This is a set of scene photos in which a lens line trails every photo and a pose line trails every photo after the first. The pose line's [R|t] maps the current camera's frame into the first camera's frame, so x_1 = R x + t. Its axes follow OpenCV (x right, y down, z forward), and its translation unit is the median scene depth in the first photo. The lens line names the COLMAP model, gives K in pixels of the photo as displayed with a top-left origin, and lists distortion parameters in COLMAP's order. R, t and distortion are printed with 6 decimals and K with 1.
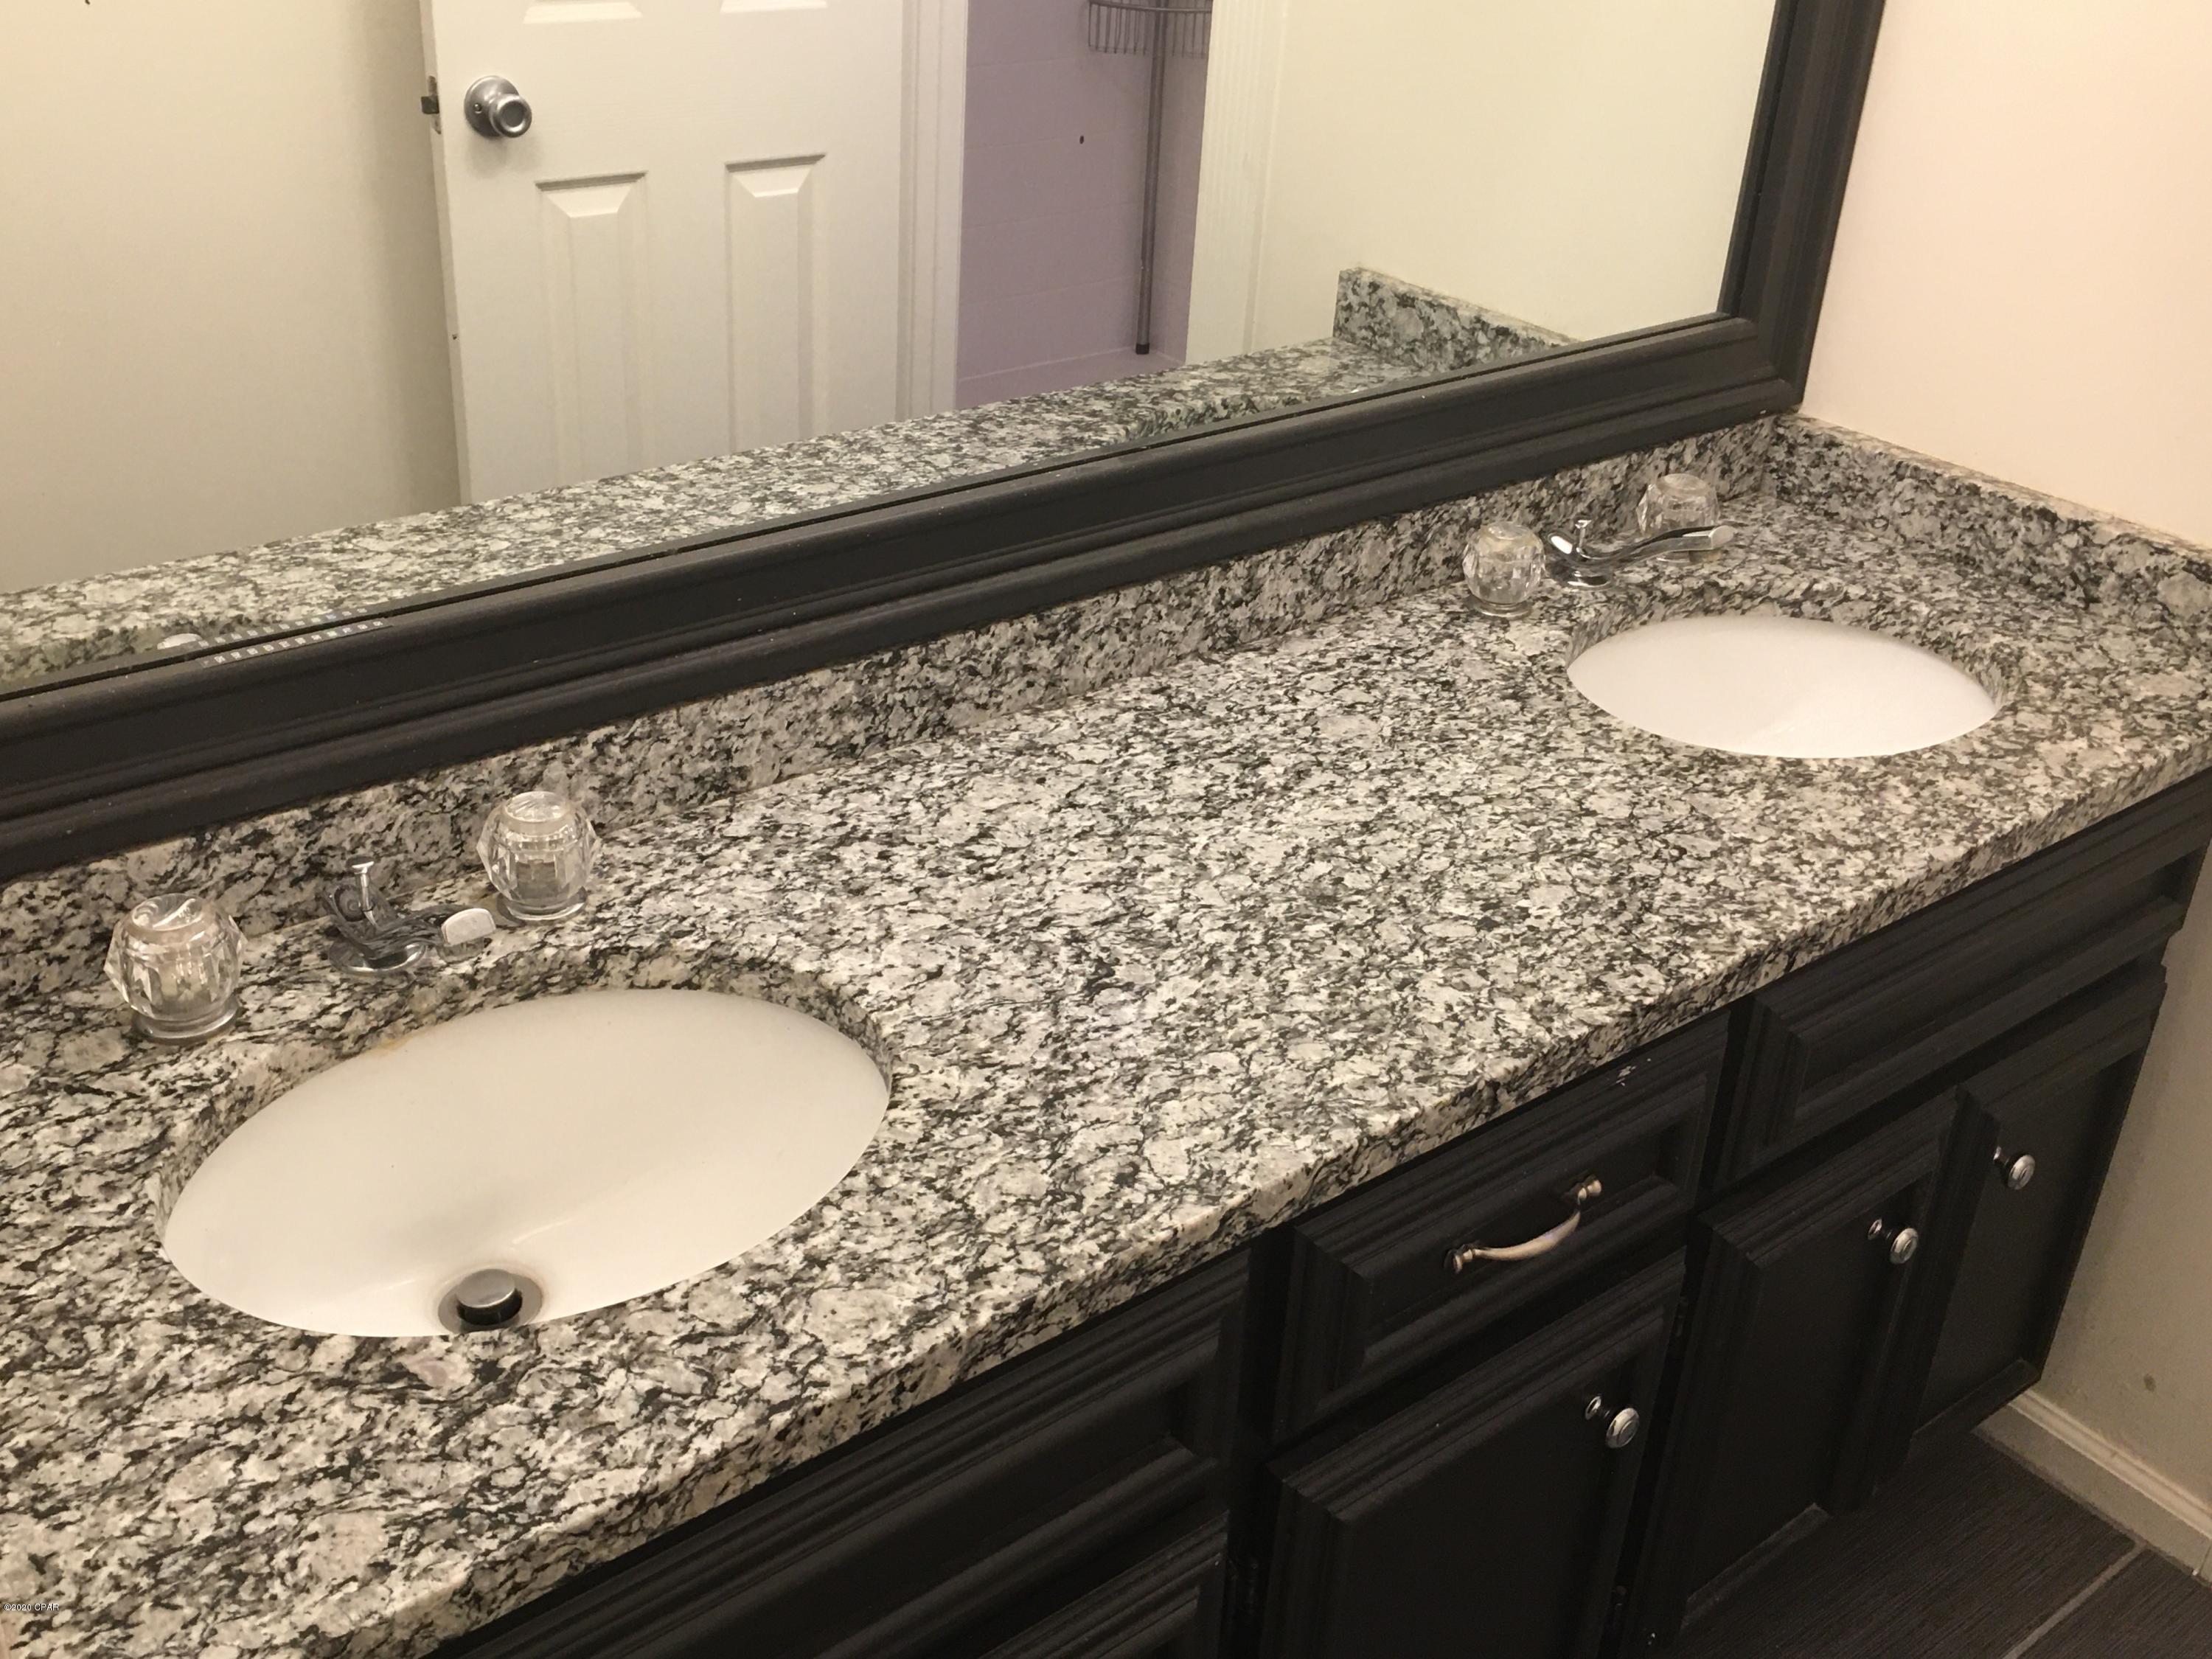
lens RADIAL K [[2246.5, 0, 1106.6], [0, 2246.5, 829.3], [0, 0, 1]] dist [0.064545, 0.000000]
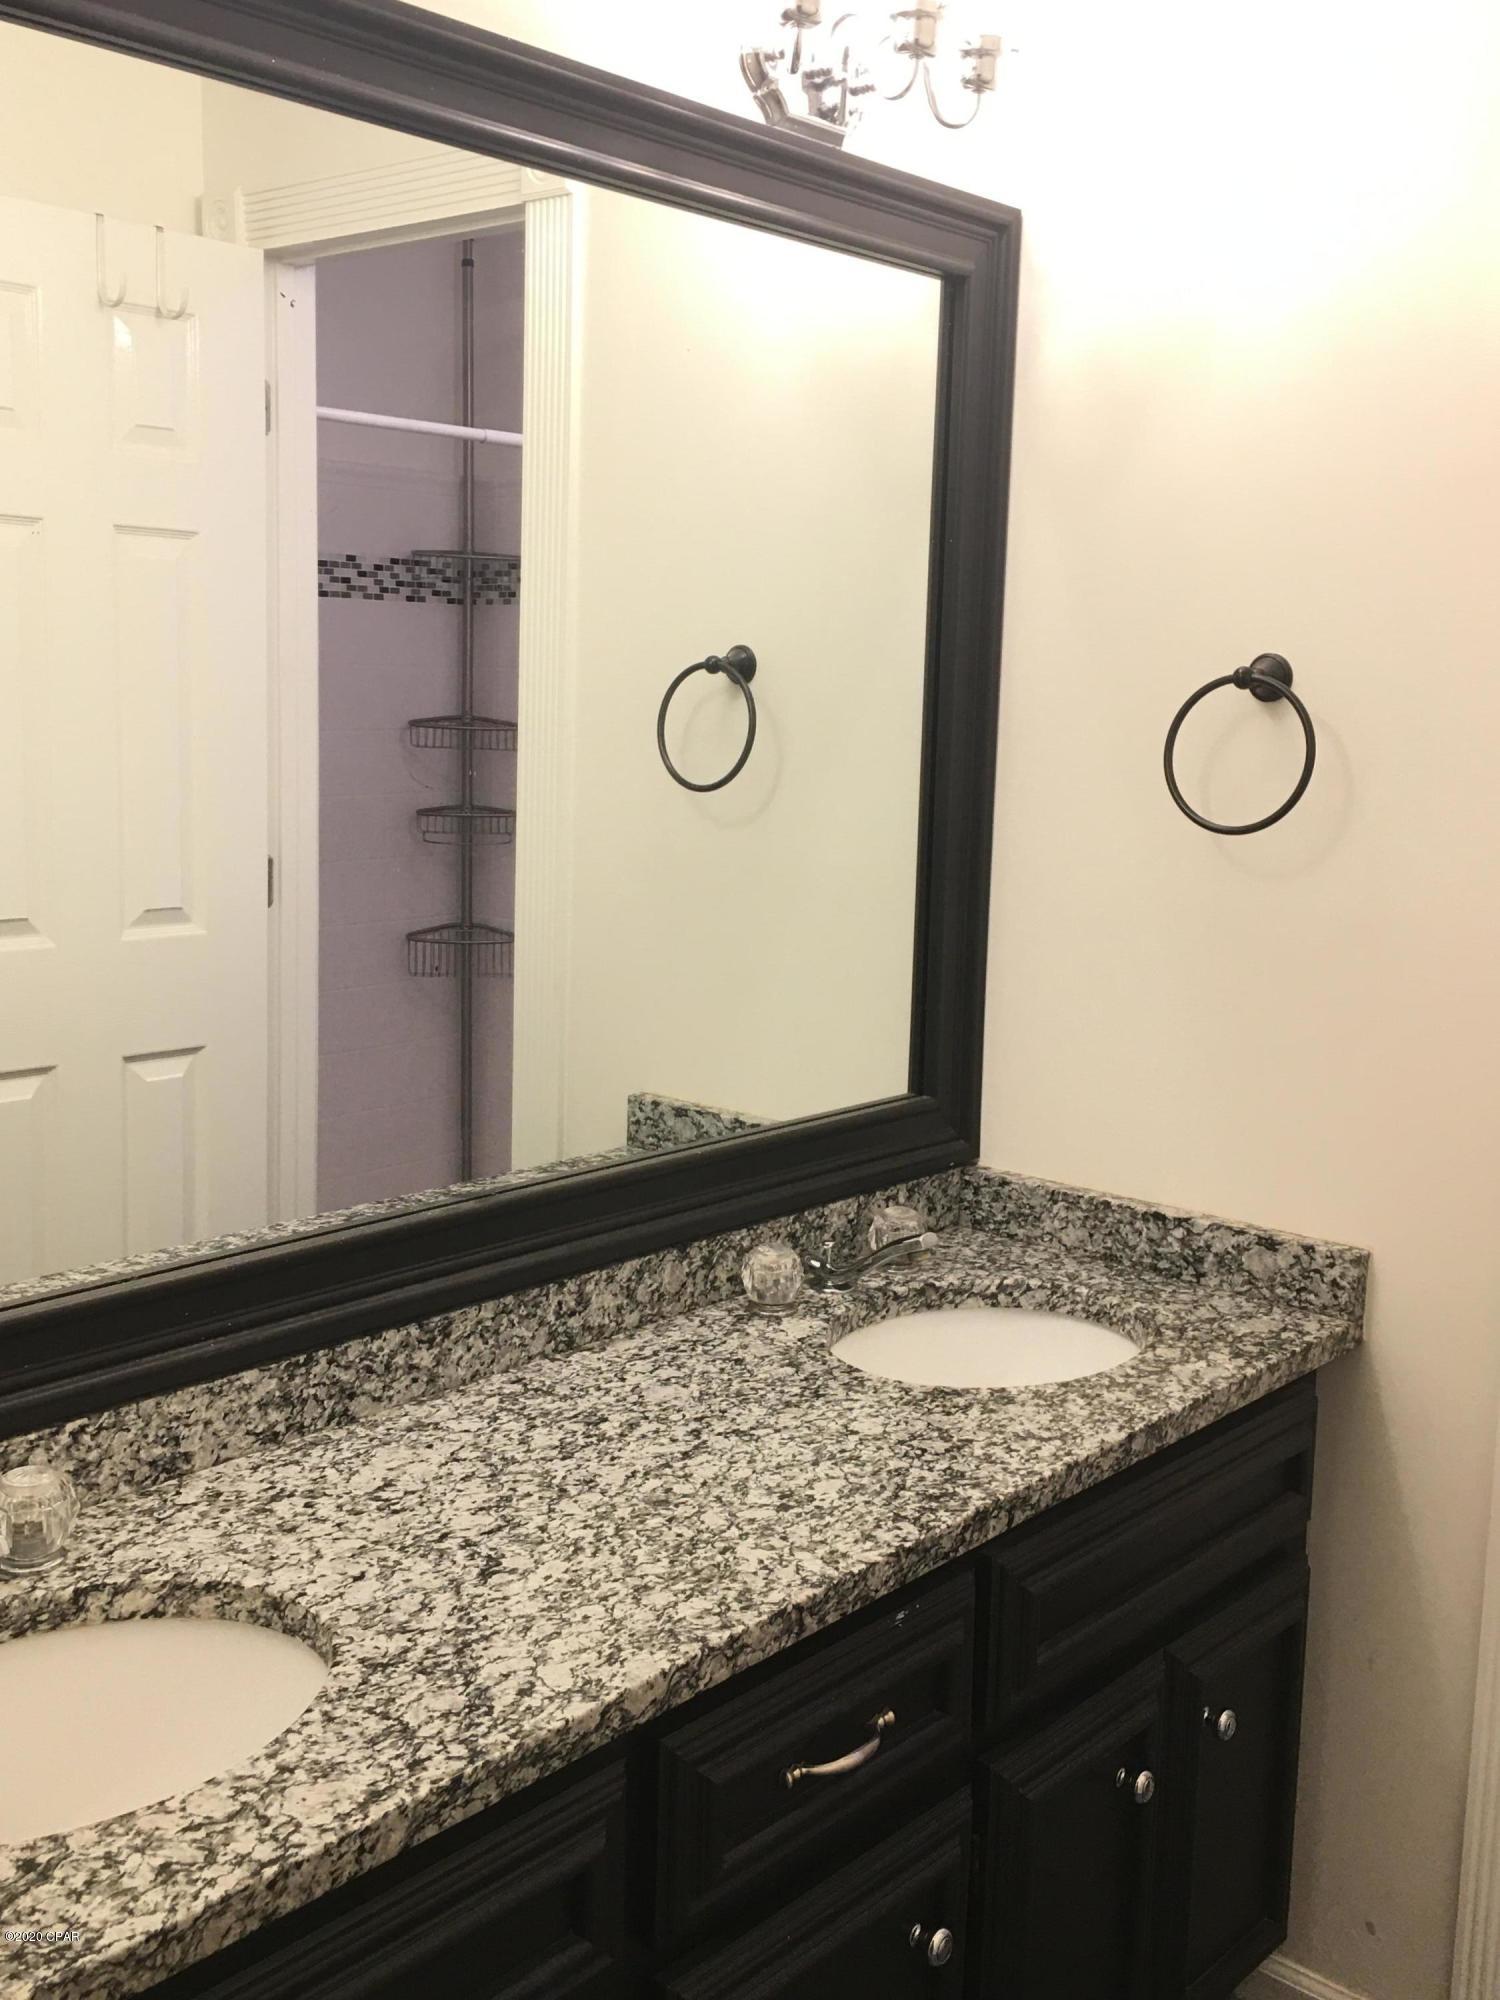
lens RADIAL K [[2031.2, 0, 745.4], [0, 2031.2, 1002.9], [0, 0, 1]] dist [0.064545, 0.000000]
pose [[0.985137, -0.052466, 0.163562, -0.030261], [0.102689, 0.943204, -0.315946, 0.131644], [-0.137696, 0.328046, 0.934572, -0.193173]]
